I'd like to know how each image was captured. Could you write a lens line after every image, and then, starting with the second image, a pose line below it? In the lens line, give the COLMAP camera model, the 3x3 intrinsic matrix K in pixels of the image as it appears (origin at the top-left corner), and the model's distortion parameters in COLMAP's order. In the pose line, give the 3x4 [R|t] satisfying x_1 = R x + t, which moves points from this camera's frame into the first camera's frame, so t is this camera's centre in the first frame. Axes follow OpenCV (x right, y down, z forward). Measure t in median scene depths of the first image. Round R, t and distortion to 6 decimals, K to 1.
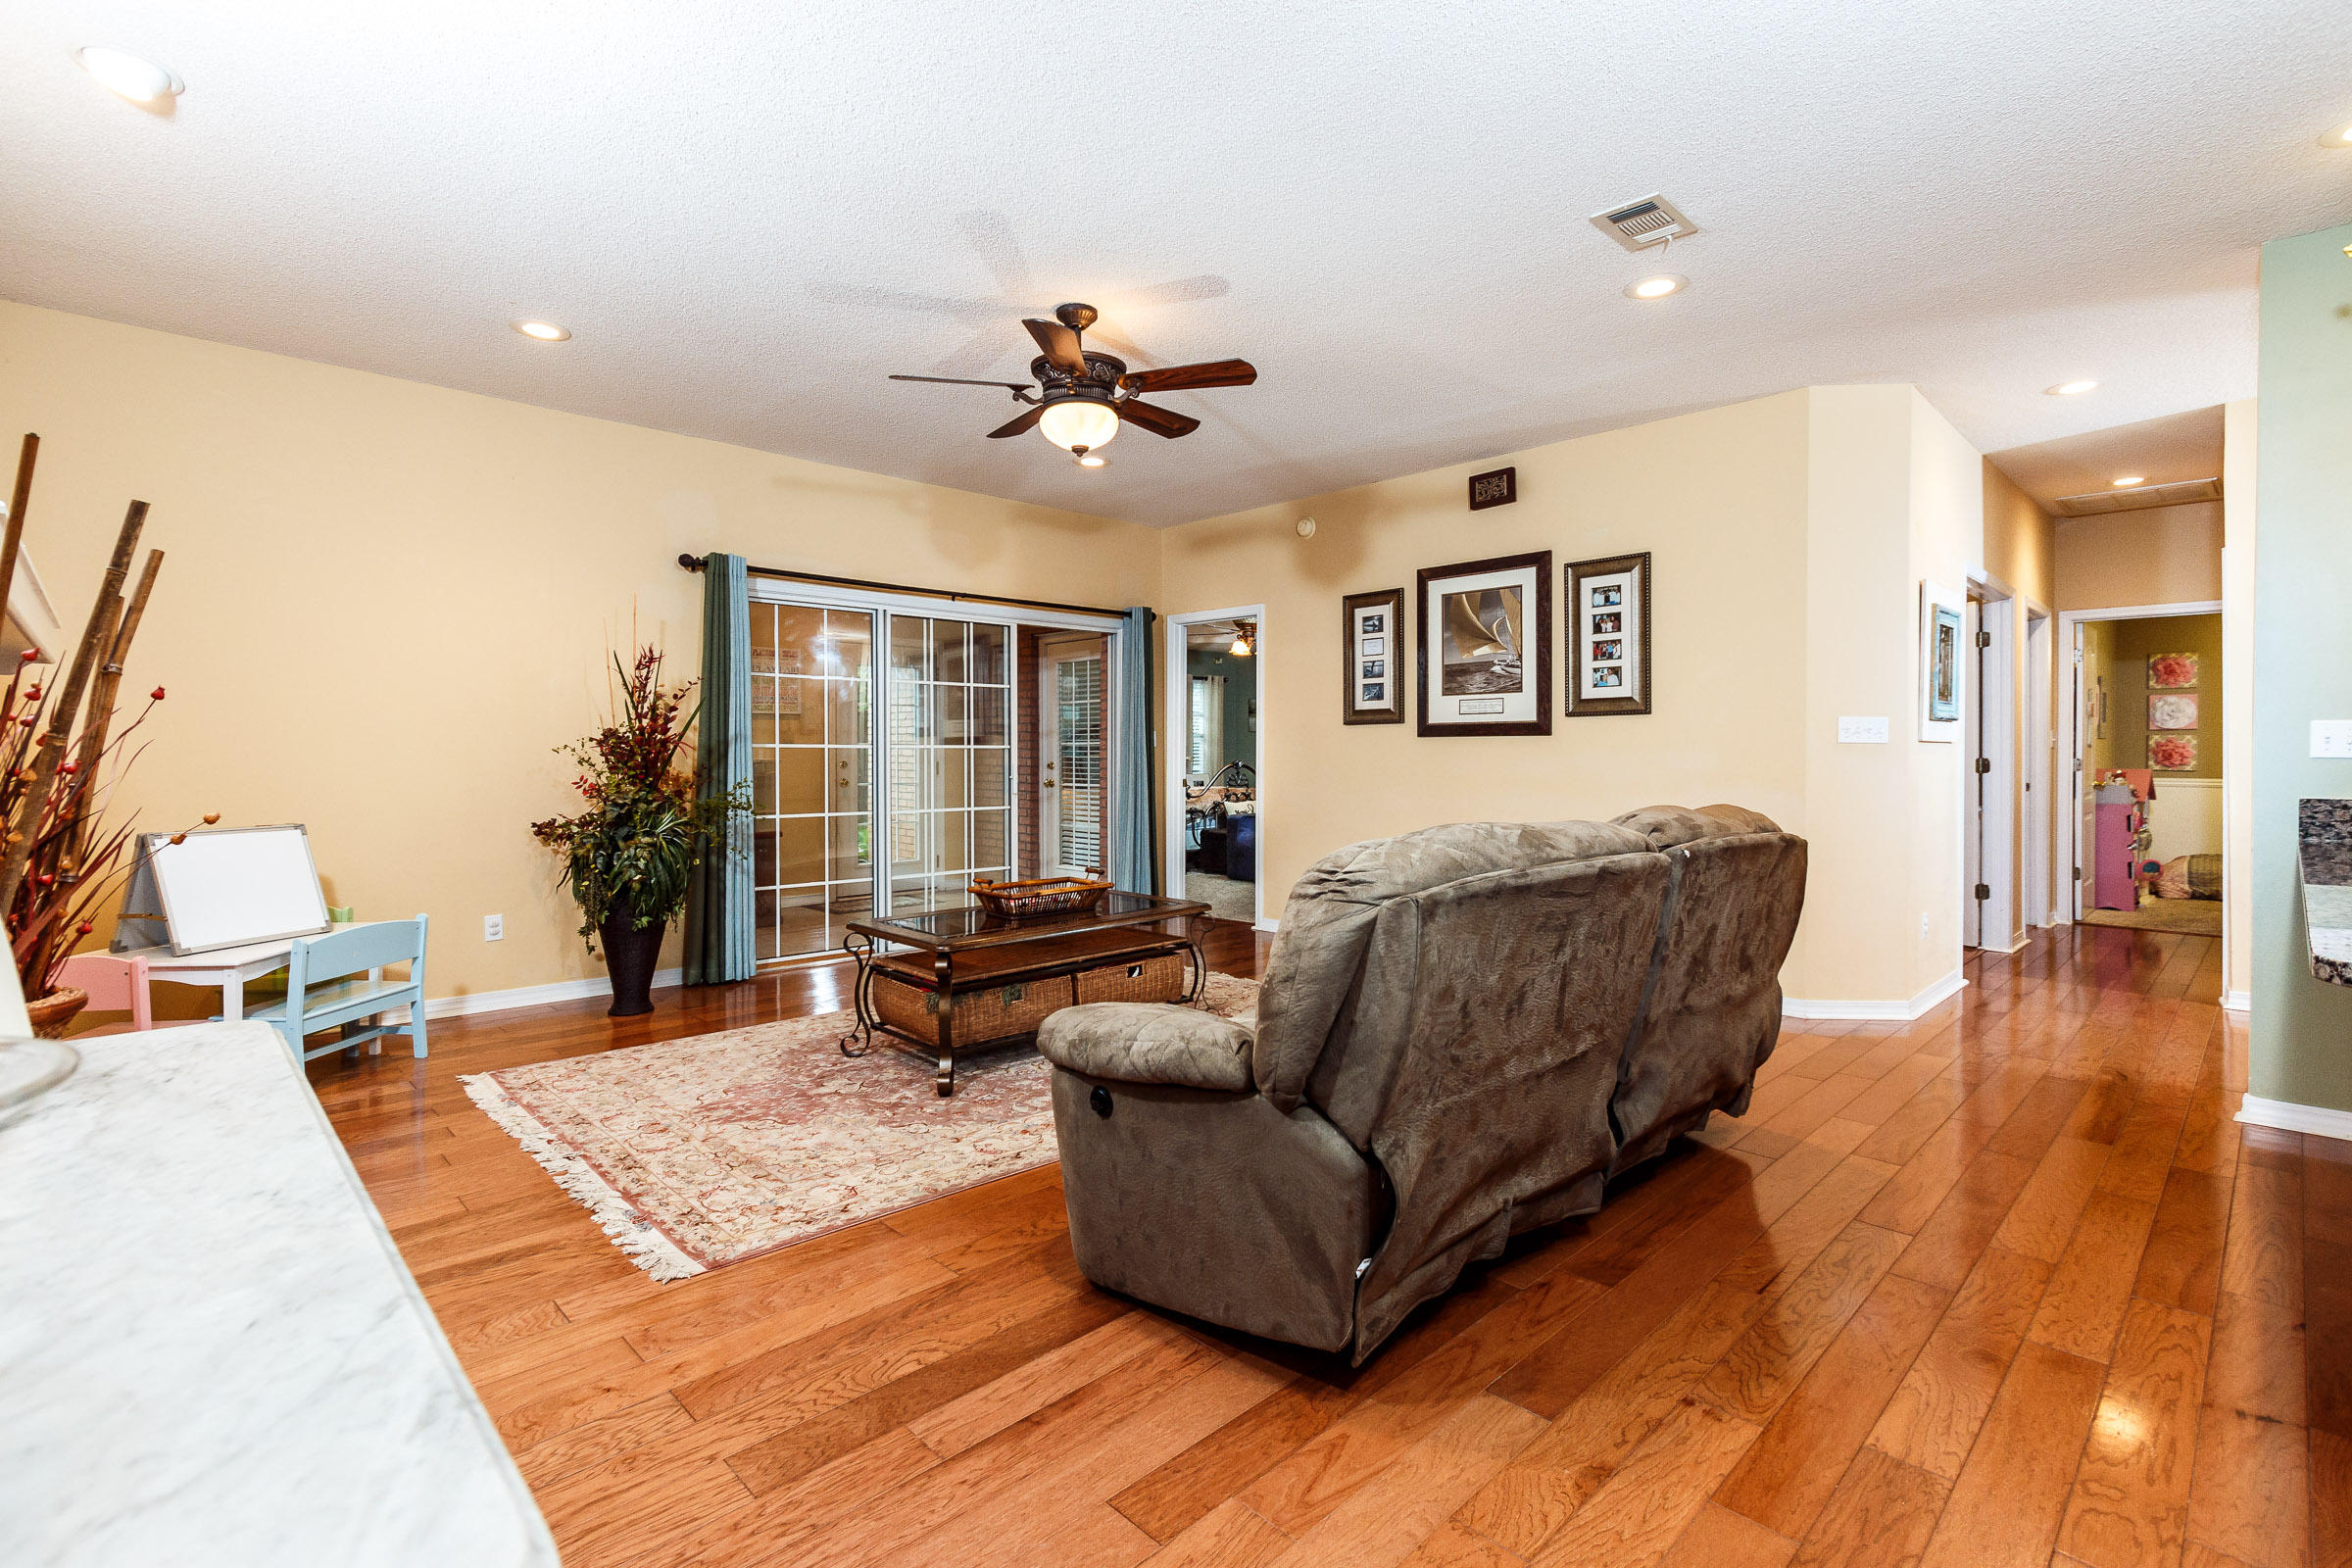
lens RADIAL K [[1089.1, 0, 1221.6], [0, 1089.1, 753.0], [0, 0, 1]] dist [0.014684, -0.004233]
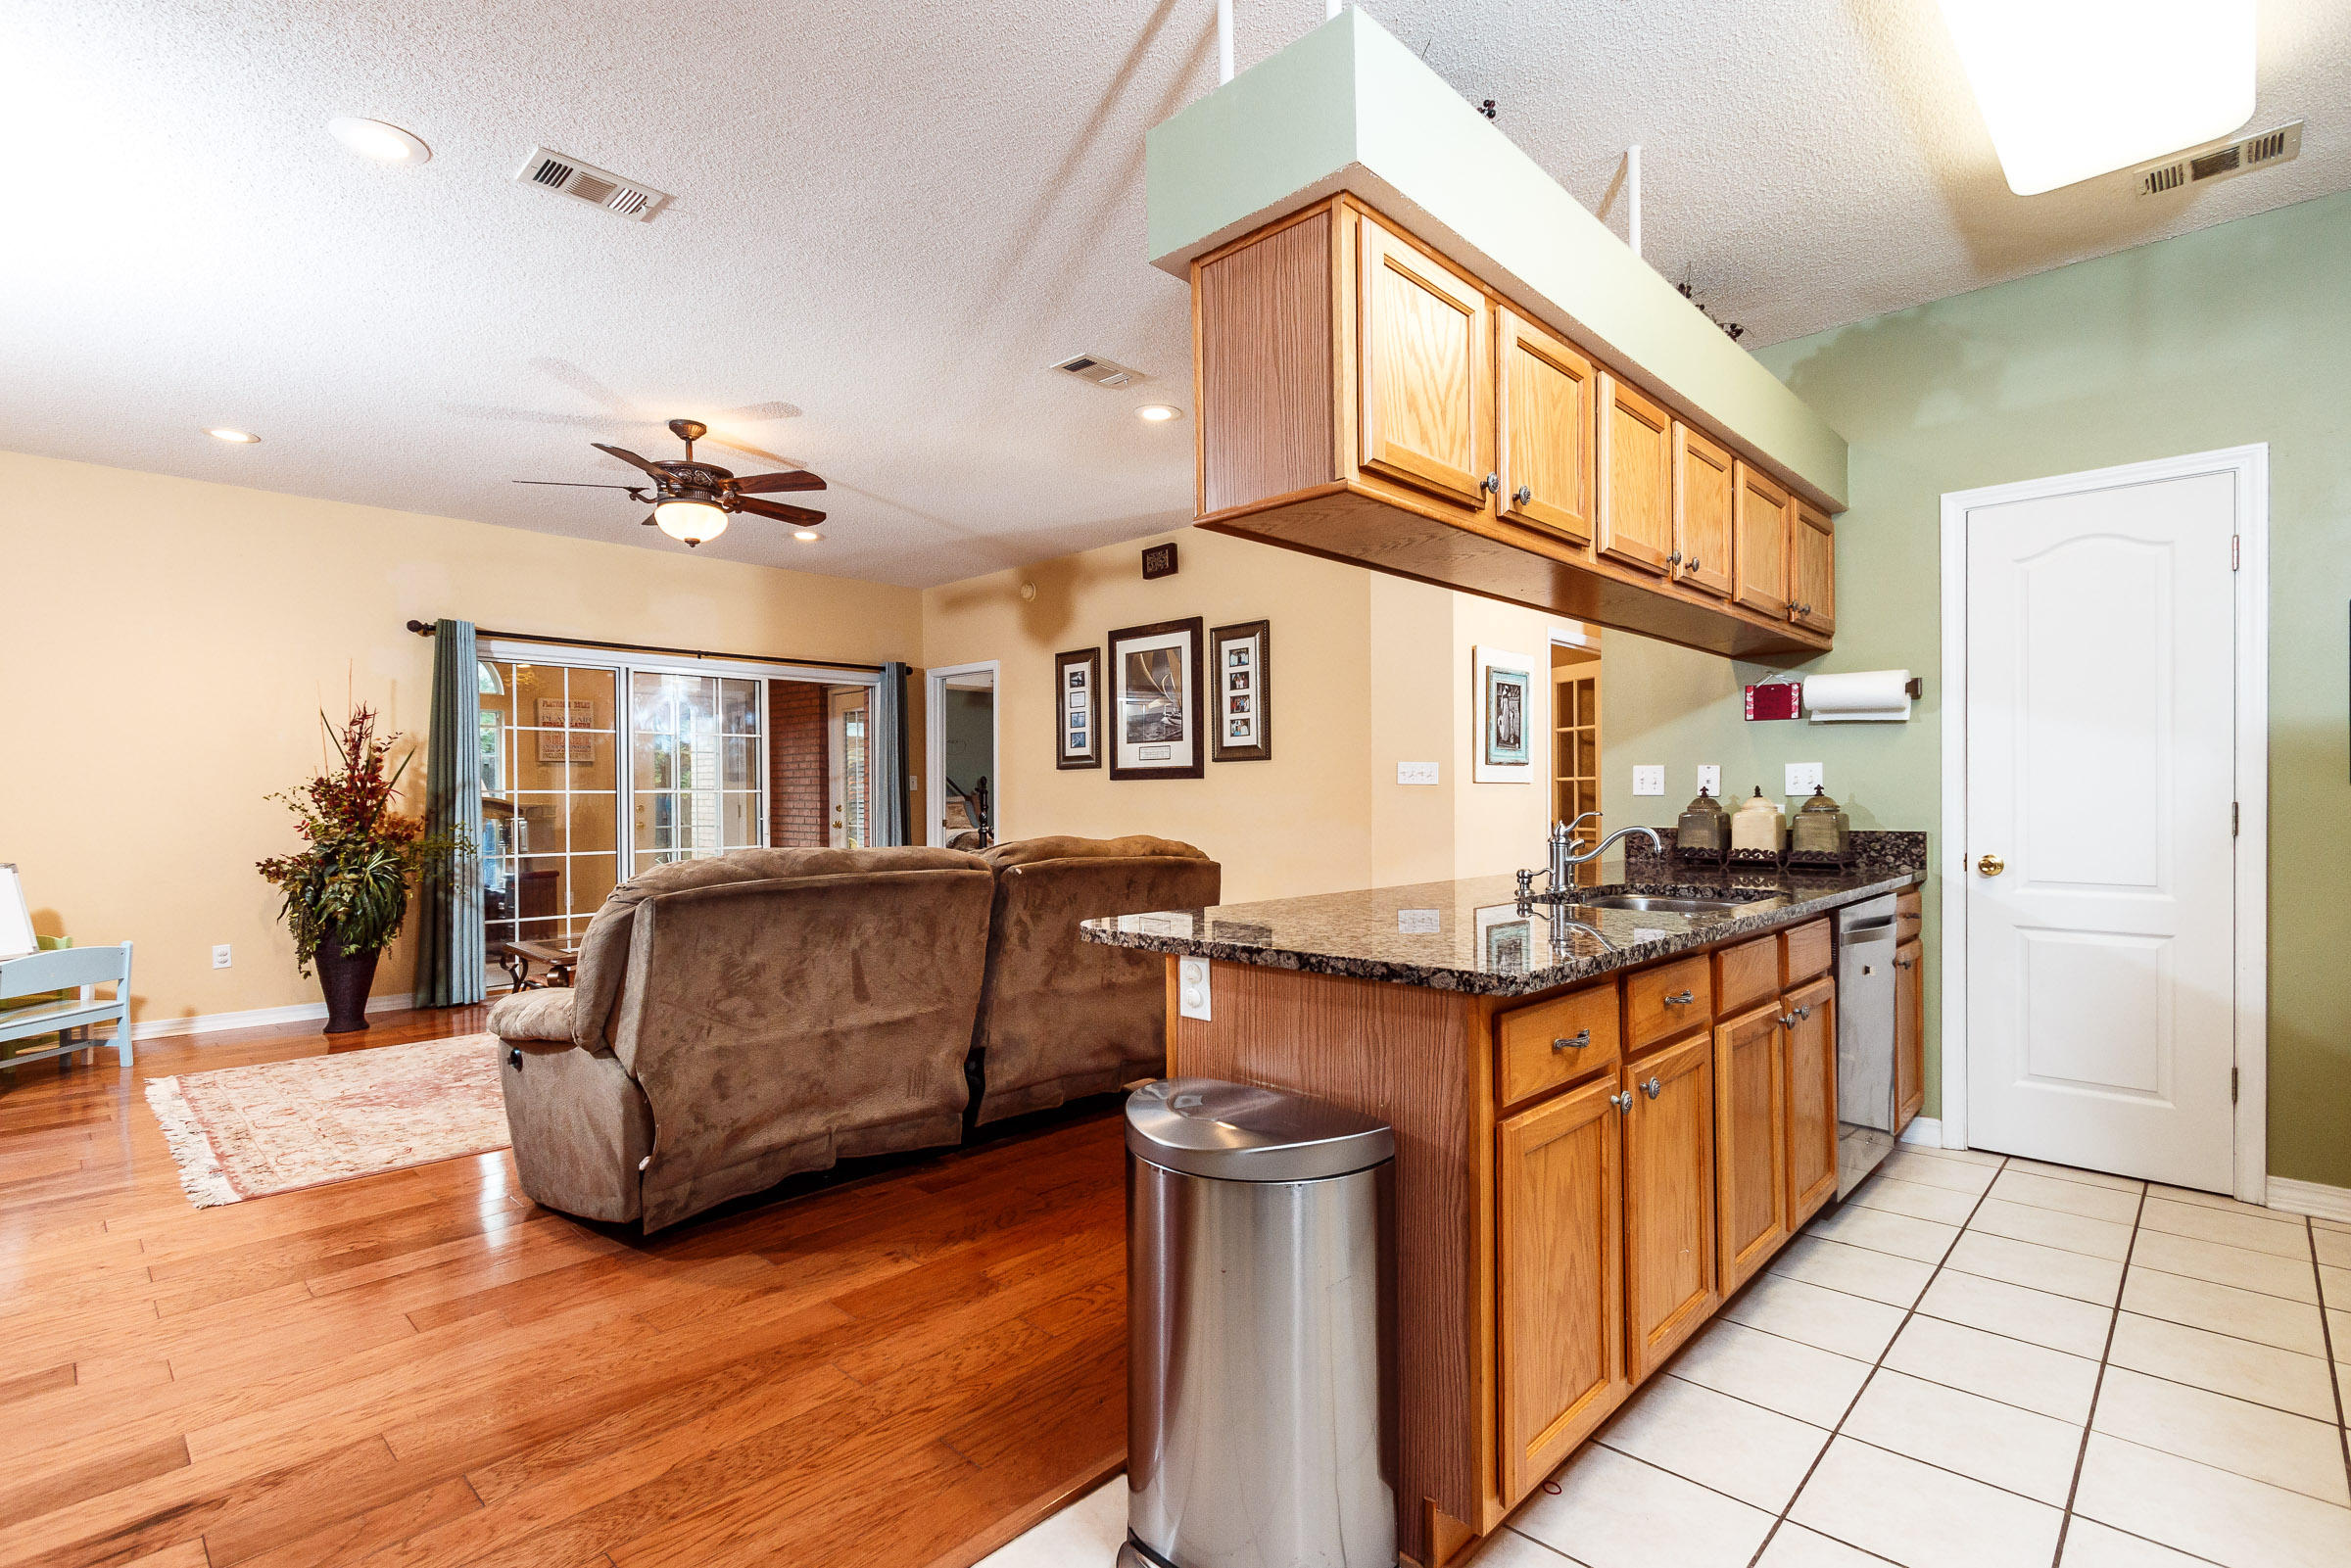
lens RADIAL K [[1088.5, 0, 1178.9], [0, 1088.5, 787.4], [0, 0, 1]] dist [0.014684, -0.004233]
pose [[0.999357, -0.005979, 0.035349, 0.255840], [0.006205, 0.999961, -0.006289, -0.000089], [-0.035310, 0.006504, 0.999355, -0.146202]]
